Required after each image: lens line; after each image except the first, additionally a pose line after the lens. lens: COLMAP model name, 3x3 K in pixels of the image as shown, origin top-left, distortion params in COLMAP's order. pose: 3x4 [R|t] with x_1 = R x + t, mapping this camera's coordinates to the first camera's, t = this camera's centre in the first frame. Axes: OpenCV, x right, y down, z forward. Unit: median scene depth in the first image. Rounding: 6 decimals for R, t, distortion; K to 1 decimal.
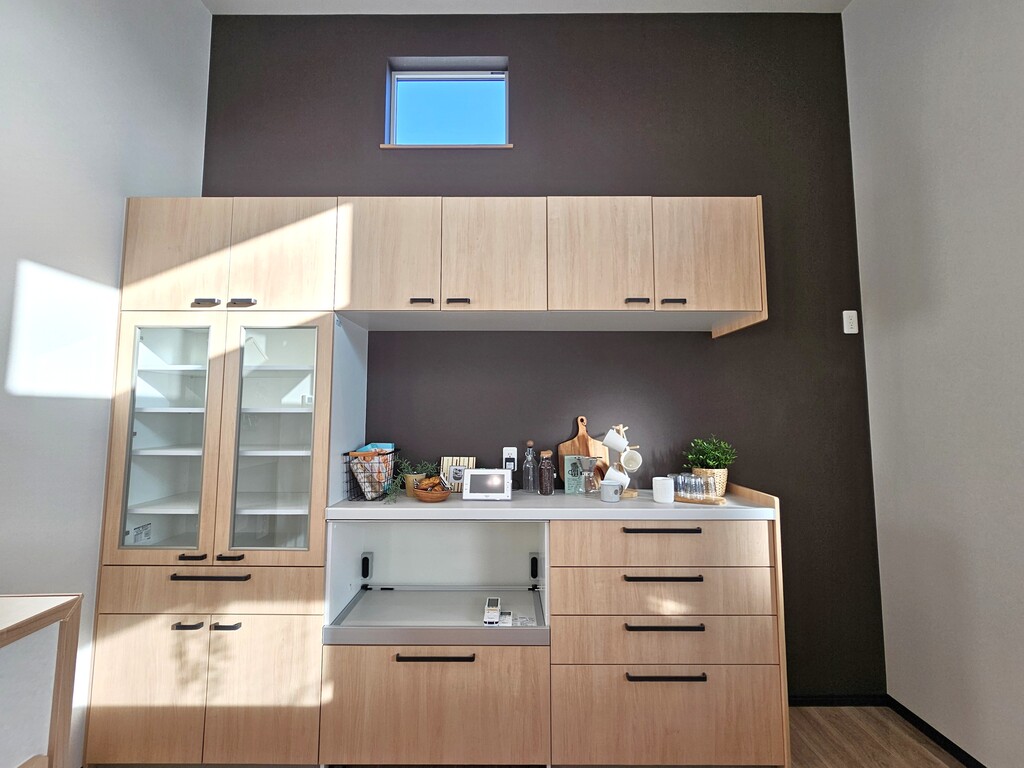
lens RADIAL K [[402.2, 0, 508.3], [0, 402.2, 387.6], [0, 0, 1]] dist [0.002097, 0.000310]
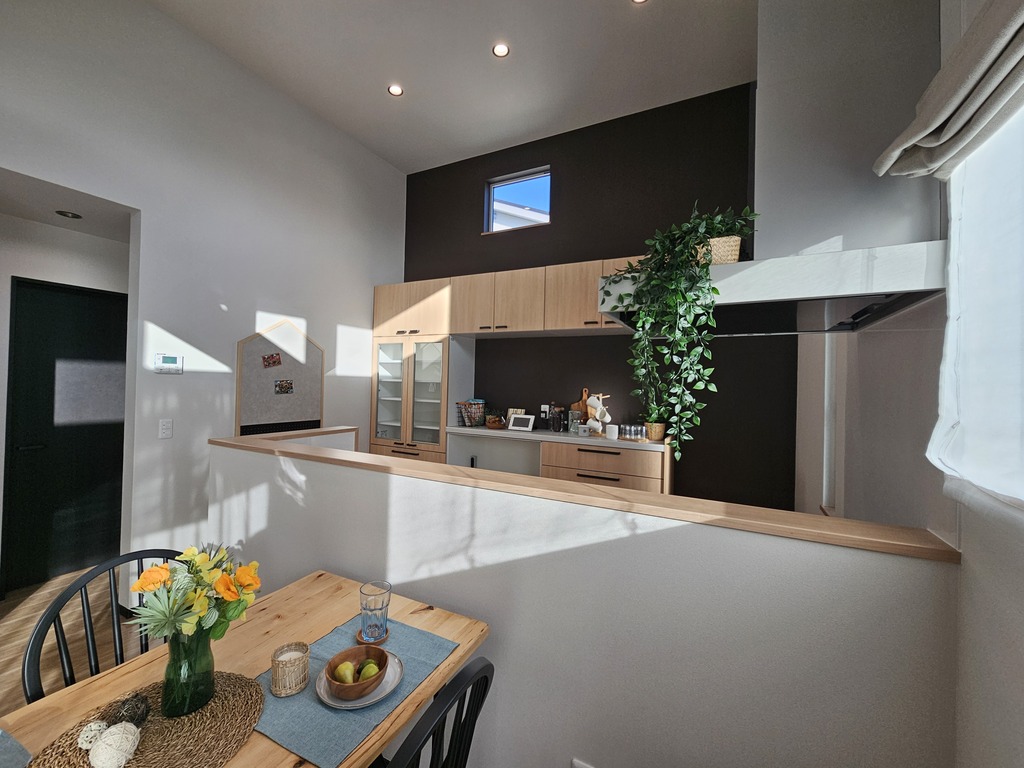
lens RADIAL K [[421.5, 0, 508.3], [0, 421.5, 378.6], [0, 0, 1]] dist [-0.001133, 0.000035]
pose [[0.889782, 0.015856, -0.456110, 0.839803], [0.009060, 0.998586, 0.052389, -0.072552], [0.456296, -0.050747, 0.888380, -0.812885]]
